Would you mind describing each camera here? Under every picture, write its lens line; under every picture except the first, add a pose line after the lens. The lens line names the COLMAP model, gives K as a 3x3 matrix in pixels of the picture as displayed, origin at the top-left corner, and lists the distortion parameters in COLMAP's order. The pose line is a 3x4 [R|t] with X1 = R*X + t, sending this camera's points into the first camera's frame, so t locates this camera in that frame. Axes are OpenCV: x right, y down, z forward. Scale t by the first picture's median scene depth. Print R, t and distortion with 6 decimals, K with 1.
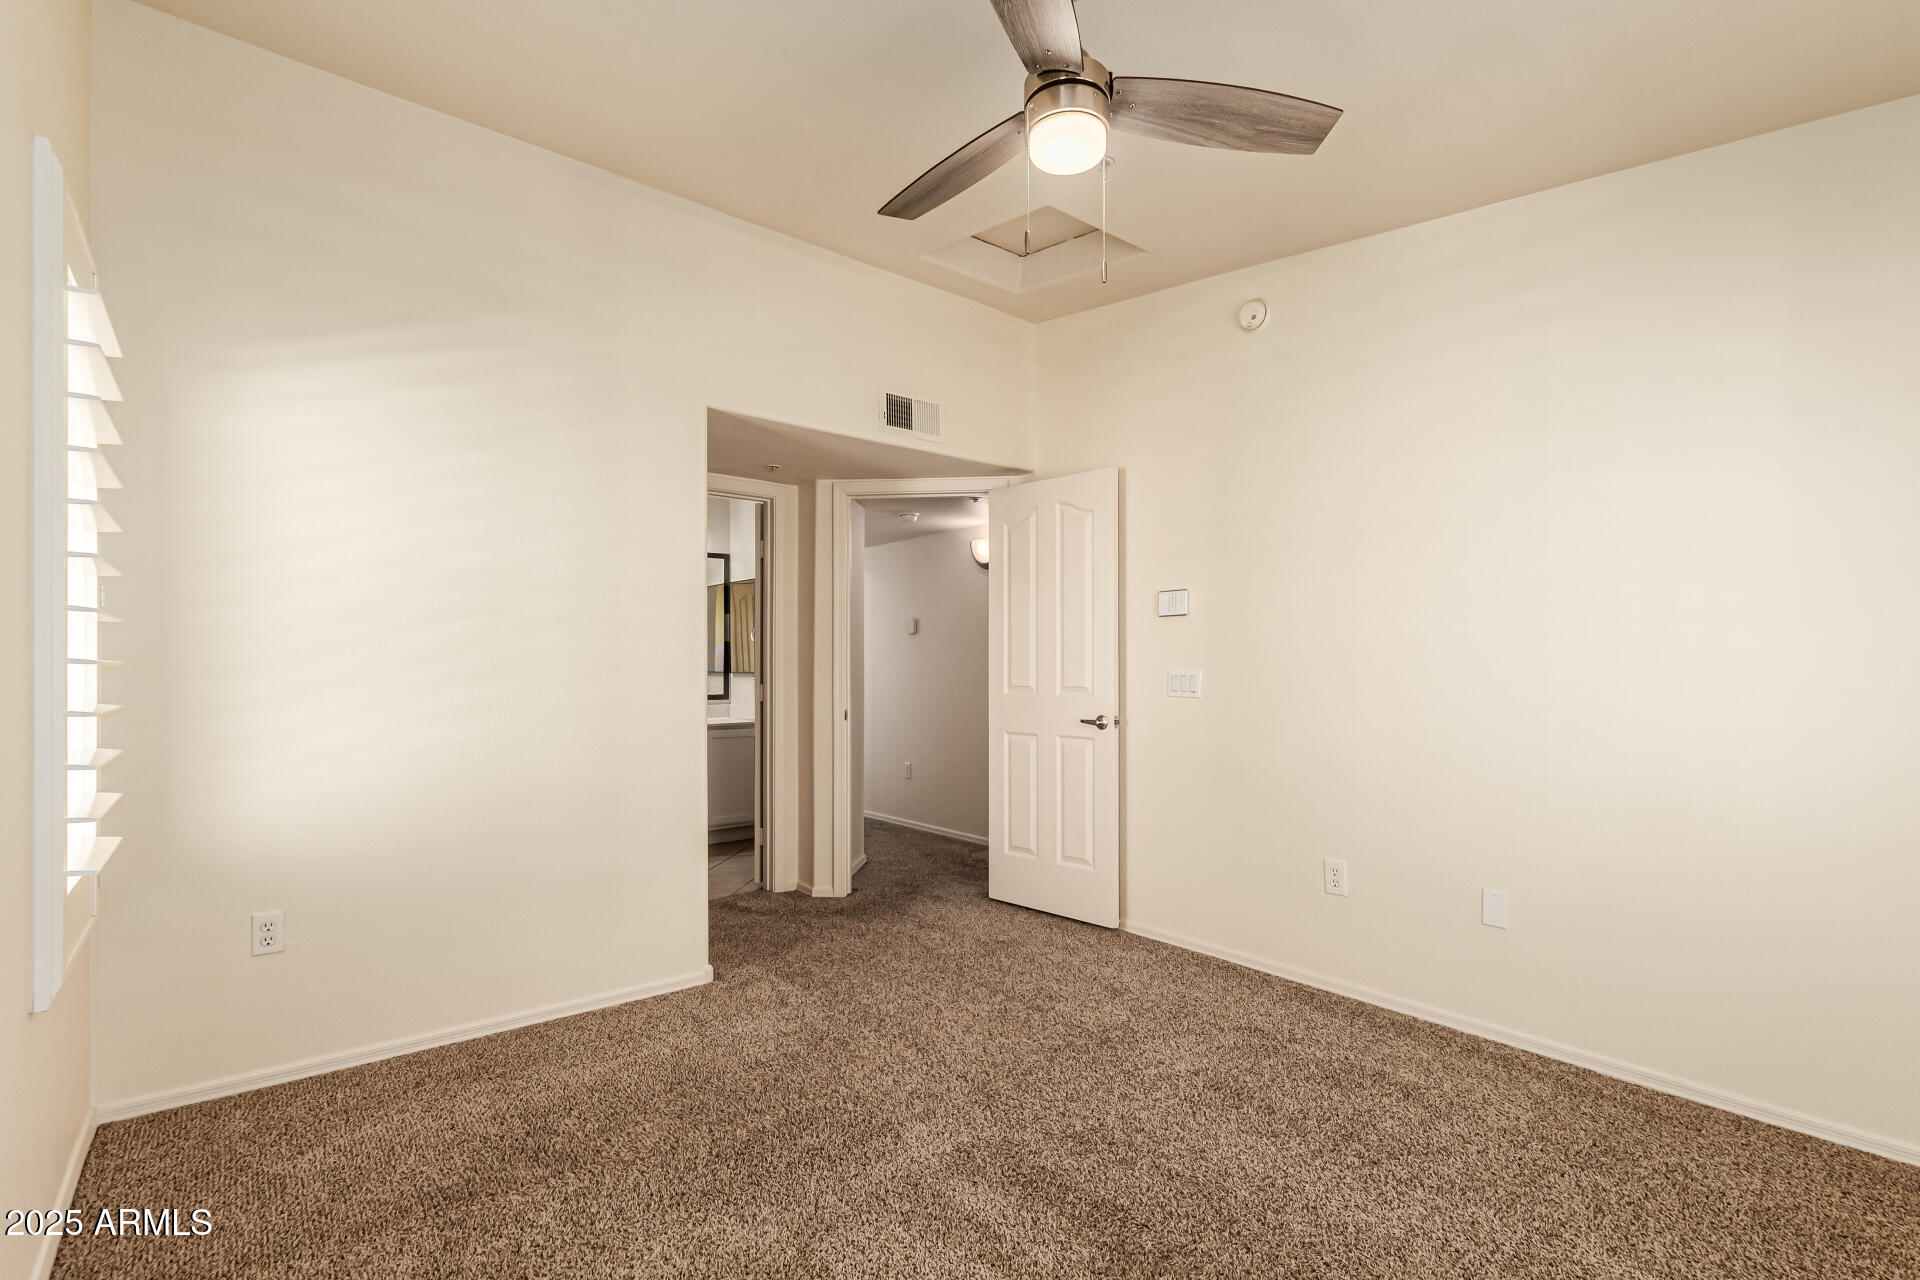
lens RADIAL K [[887.9, 0, 972.8], [0, 887.9, 675.6], [0, 0, 1]] dist [0.002950, 0.000022]
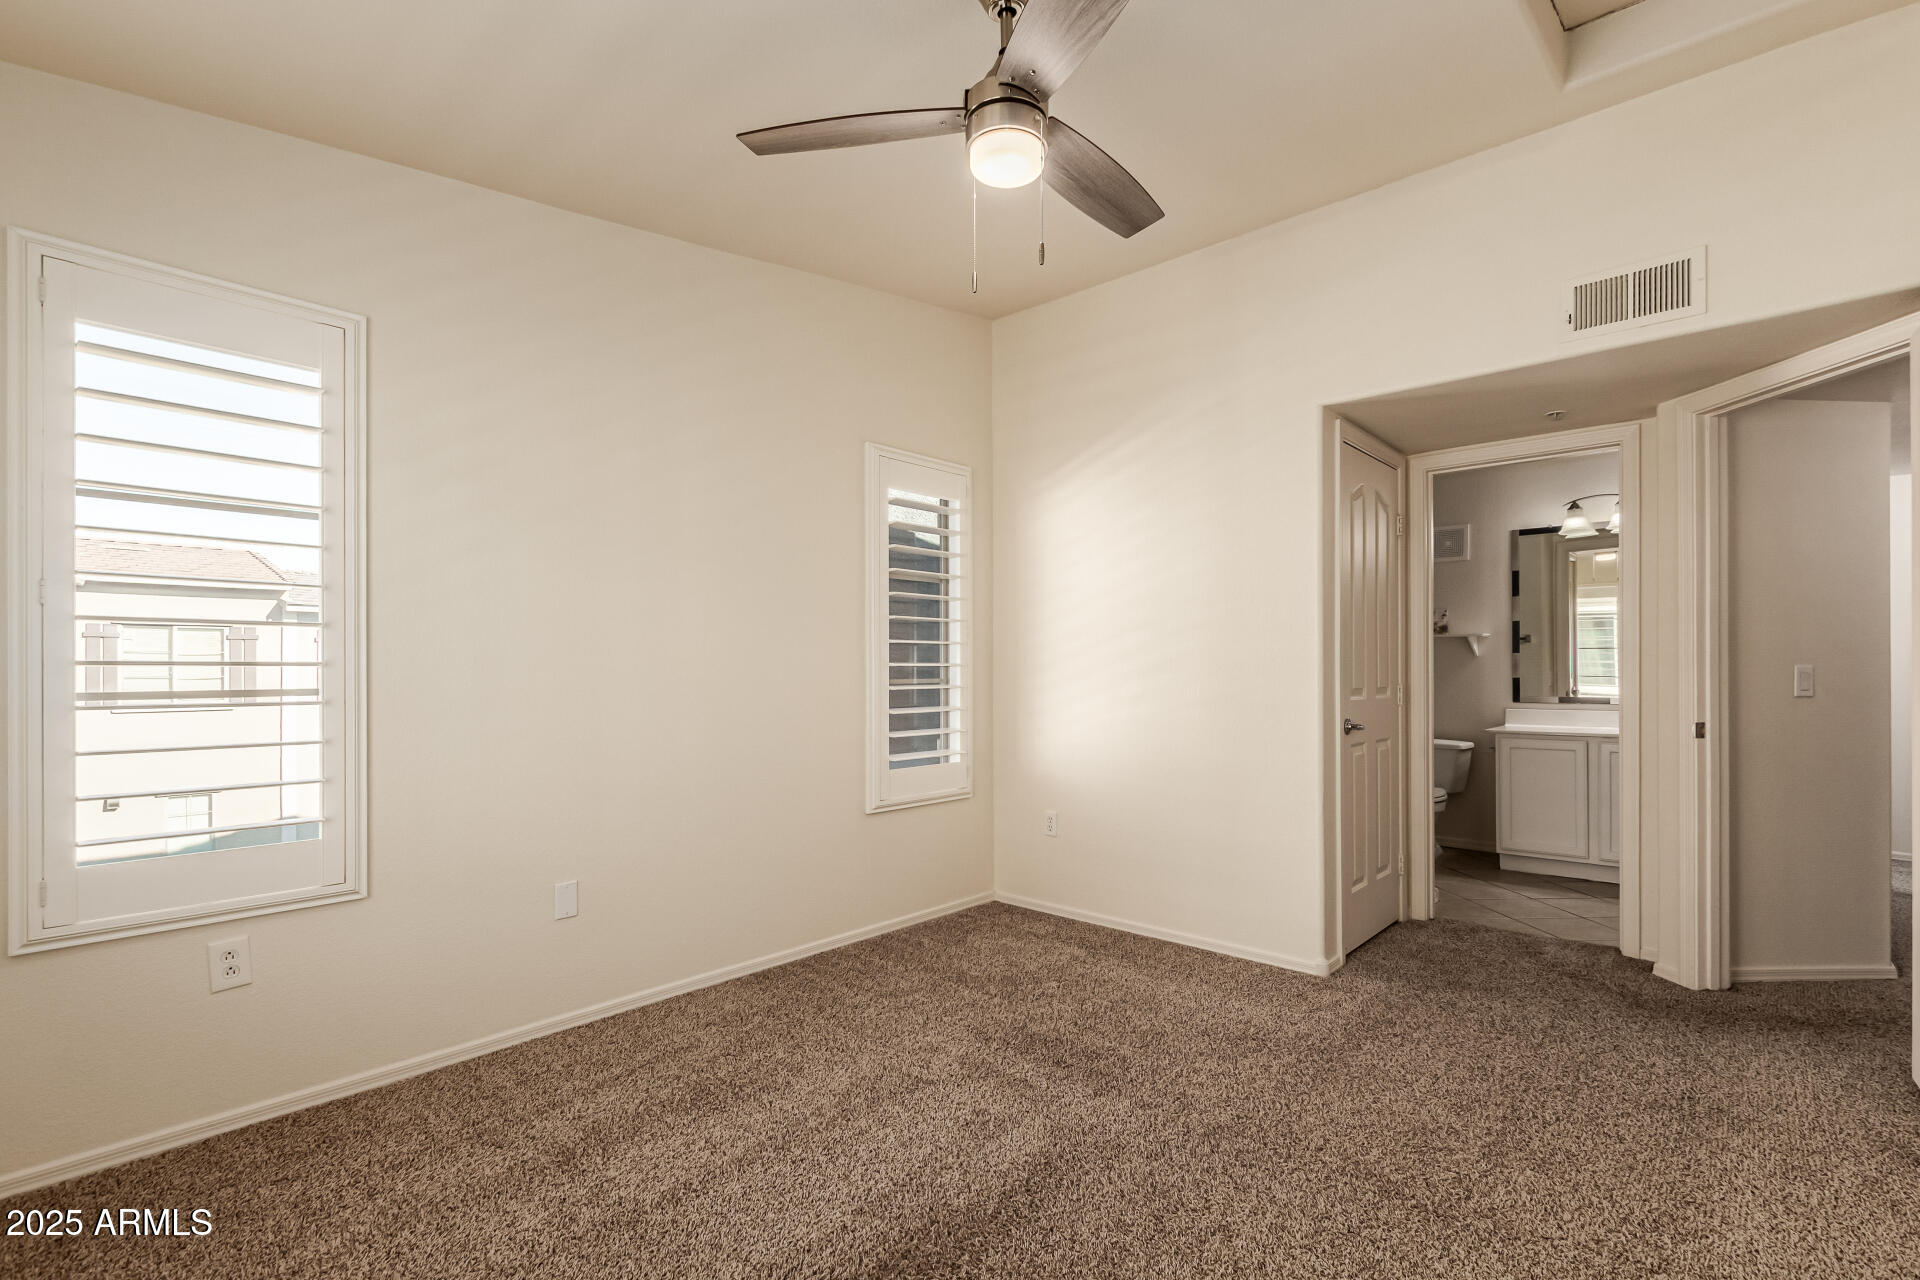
lens RADIAL K [[887.9, 0, 972.8], [0, 887.9, 675.6], [0, 0, 1]] dist [0.002950, 0.000022]
pose [[0.140648, 0.004592, -0.990049, 0.664868], [-0.005401, 0.999978, 0.003871, 0.002699], [0.990045, 0.004802, 0.140670, 0.479910]]
